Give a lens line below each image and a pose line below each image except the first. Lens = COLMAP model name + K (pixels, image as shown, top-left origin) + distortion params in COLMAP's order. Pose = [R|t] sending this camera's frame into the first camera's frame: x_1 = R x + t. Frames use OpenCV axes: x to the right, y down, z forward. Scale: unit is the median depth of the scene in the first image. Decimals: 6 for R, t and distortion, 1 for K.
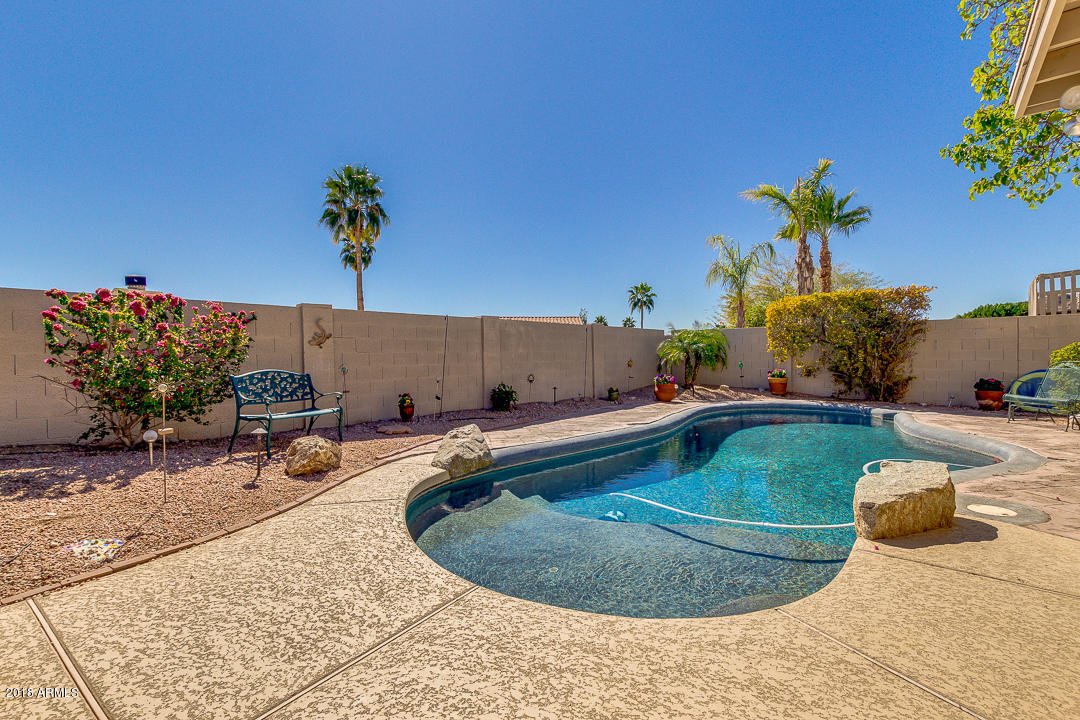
lens RADIAL K [[494.4, 0, 539.0], [0, 494.4, 370.1], [0, 0, 1]] dist [0.002356, -0.002658]
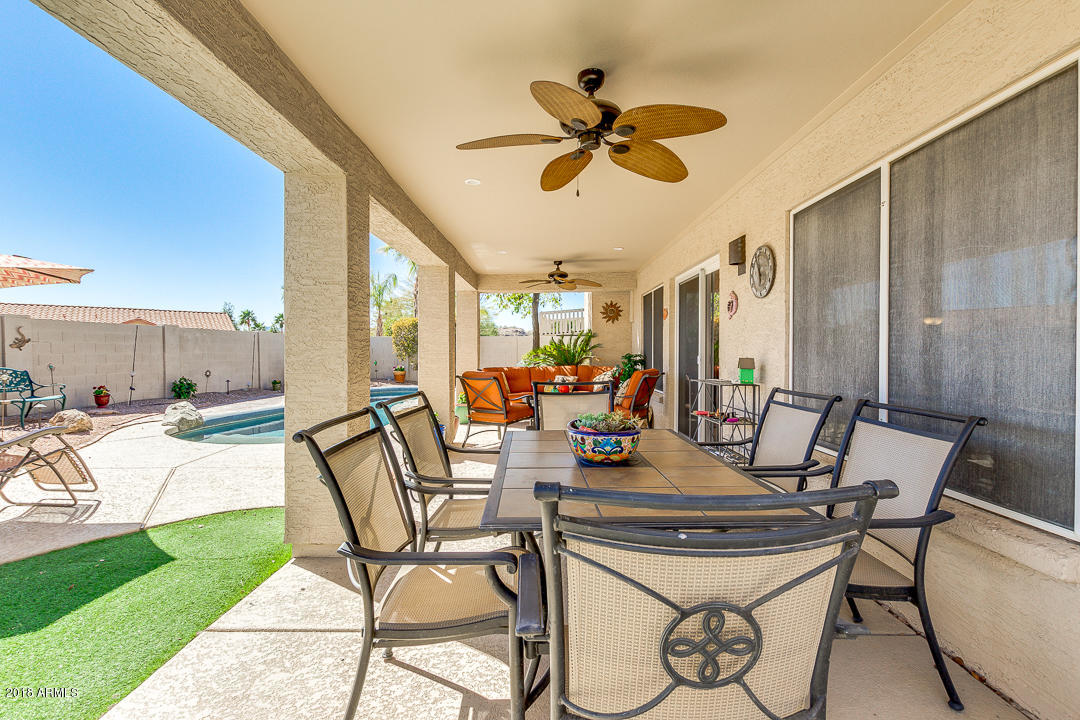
lens RADIAL K [[494.4, 0, 540.8], [0, 494.4, 358.5], [0, 0, 1]] dist [0.002356, -0.002658]
pose [[0.787031, 0.001878, 0.616911, -0.139560], [0.010027, 0.999824, -0.015837, 0.006824], [-0.616832, 0.018650, 0.786874, -0.601443]]
